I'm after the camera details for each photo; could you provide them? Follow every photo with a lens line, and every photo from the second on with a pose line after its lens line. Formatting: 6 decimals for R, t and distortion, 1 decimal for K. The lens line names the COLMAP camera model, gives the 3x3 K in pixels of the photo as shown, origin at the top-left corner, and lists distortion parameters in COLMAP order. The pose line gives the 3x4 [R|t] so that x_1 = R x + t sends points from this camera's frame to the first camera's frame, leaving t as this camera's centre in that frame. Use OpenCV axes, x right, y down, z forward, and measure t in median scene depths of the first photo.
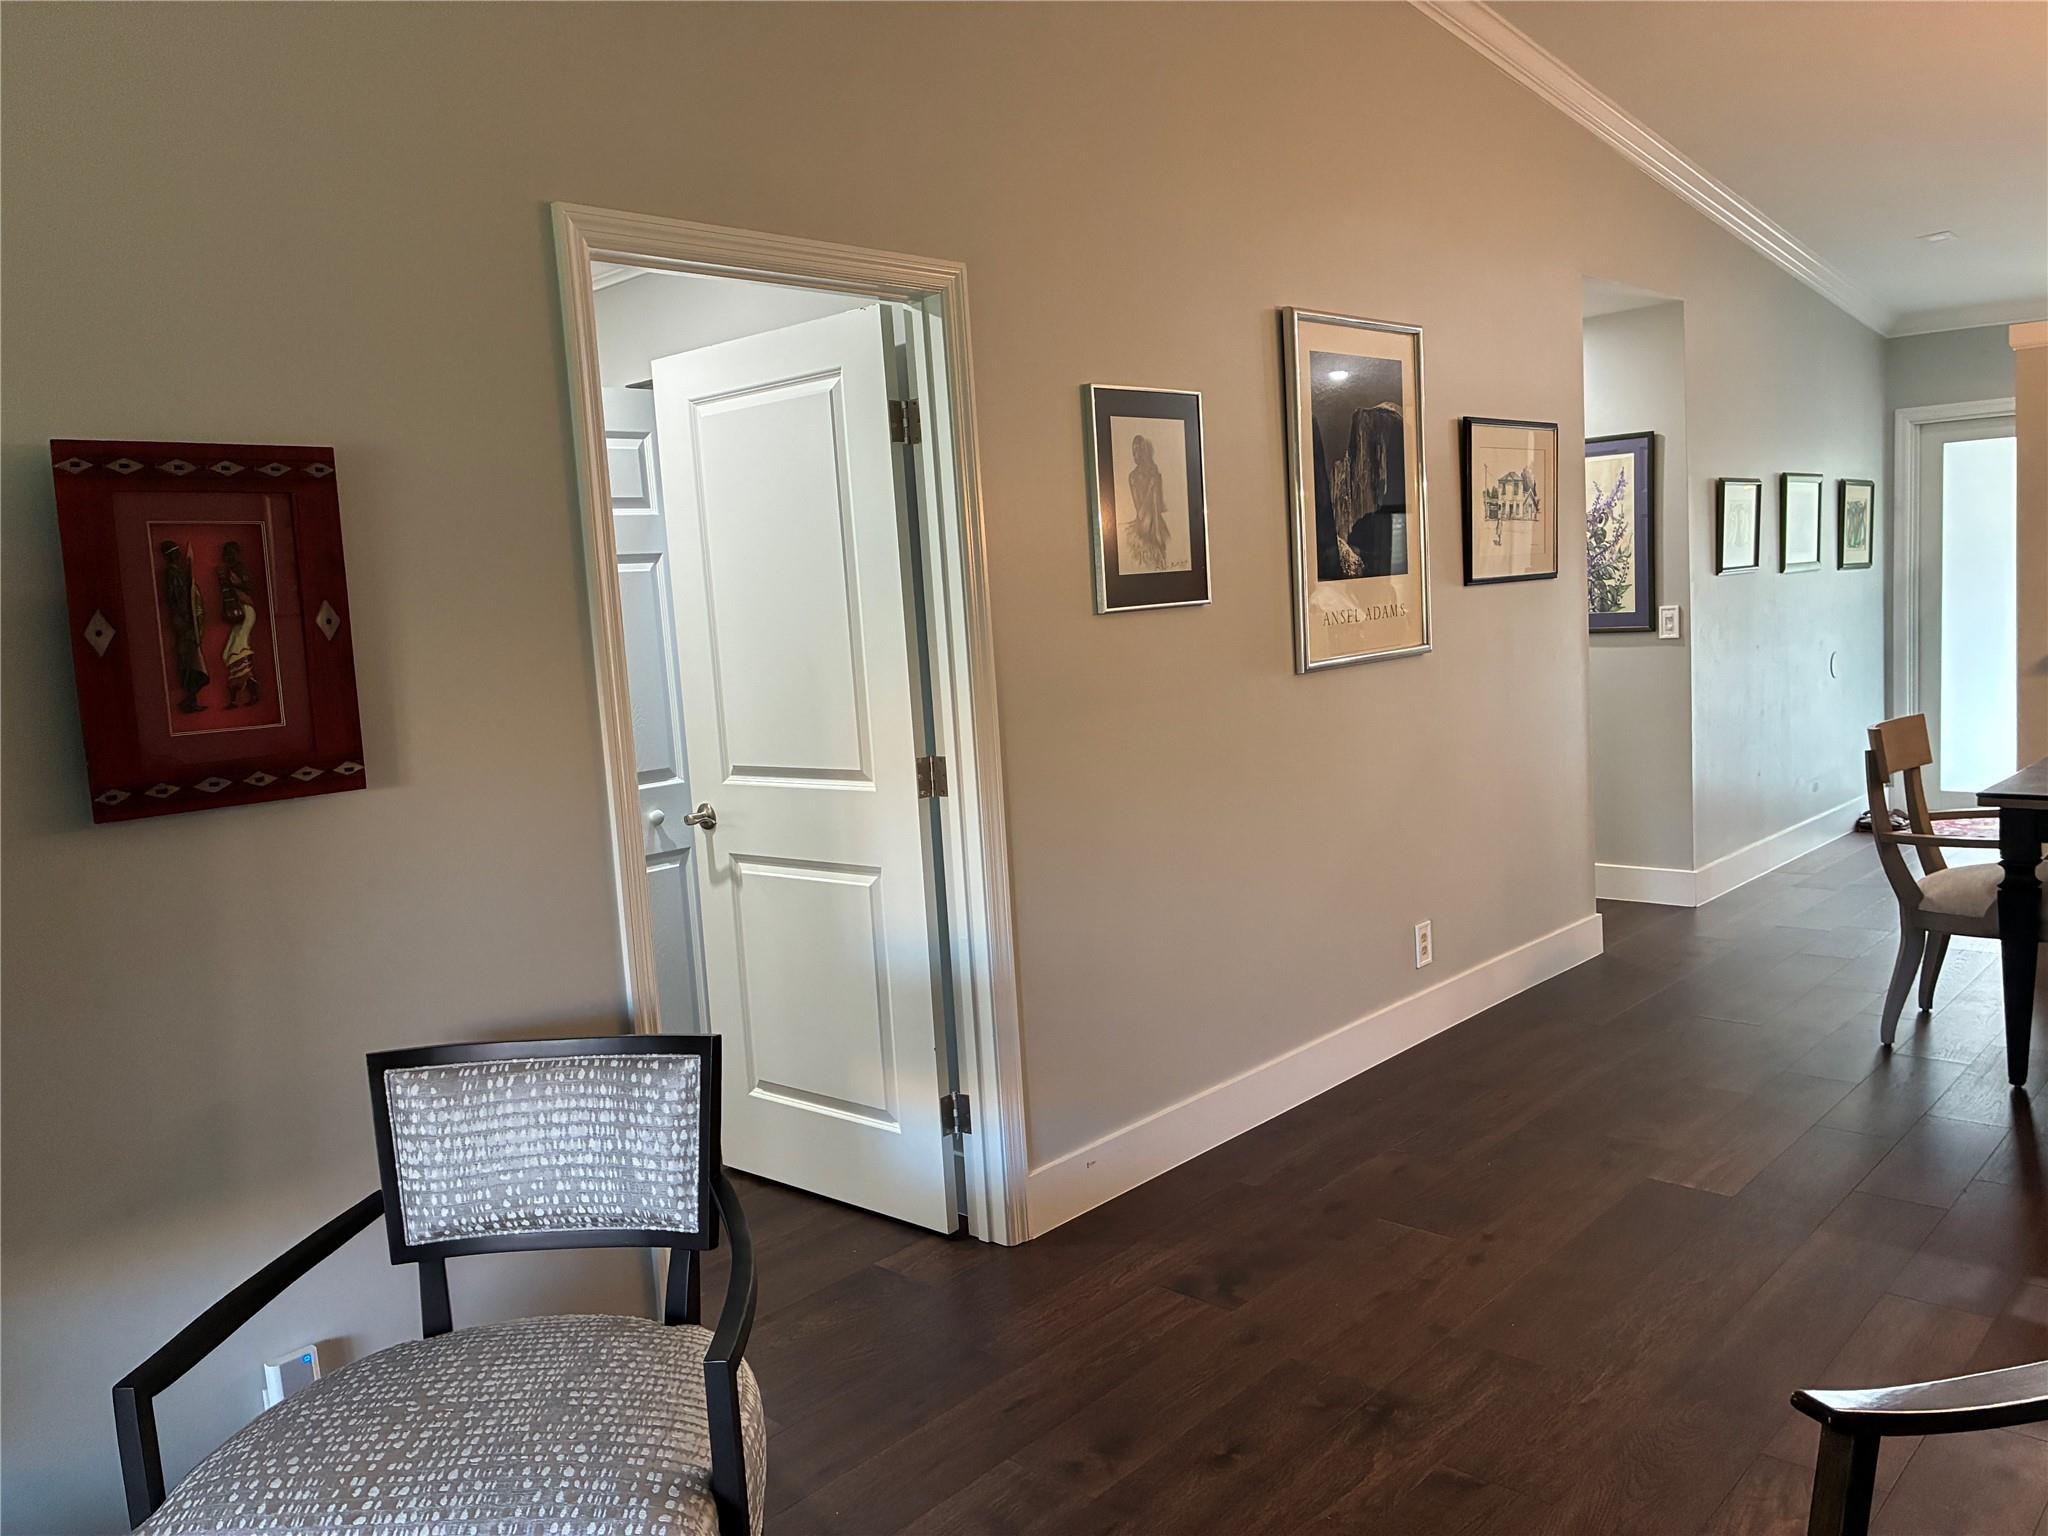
lens RADIAL K [[1570.9, 0, 1024.0], [0, 1570.9, 768.0], [0, 0, 1]] dist [0.042173, -0.041413]
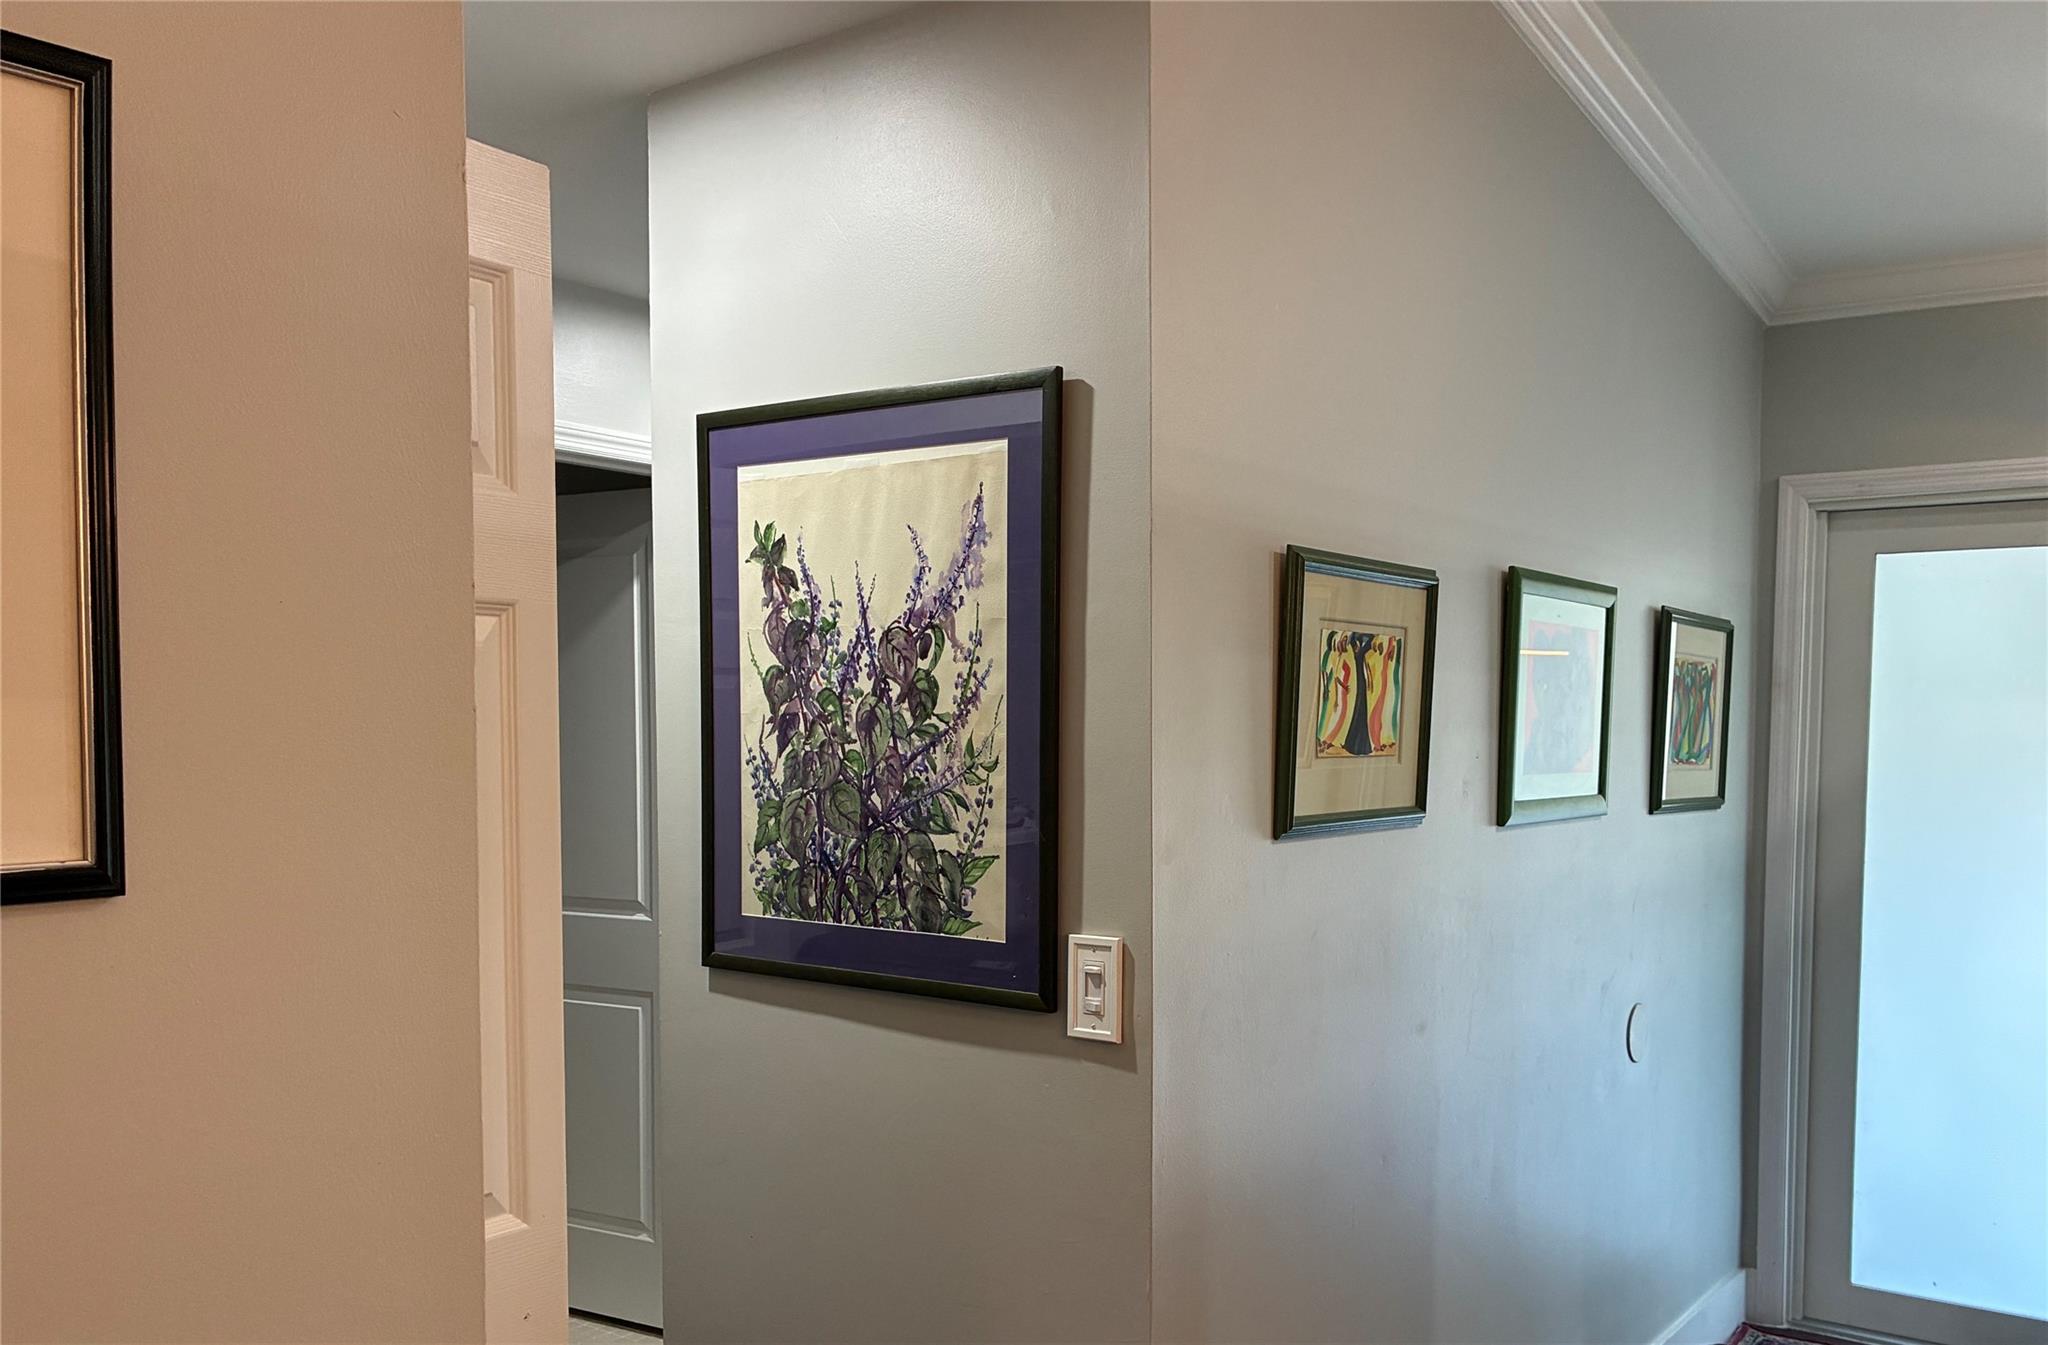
lens RADIAL K [[1719.7, 0, 1024.1], [0, 1719.7, 801.2], [0, 0, 1]] dist [0.009685, 0.005119]
pose [[0.992889, 0.062068, 0.101578, 0.686027], [-0.055203, 0.996084, -0.069059, -0.200782], [-0.105467, 0.062961, 0.992428, 1.275944]]
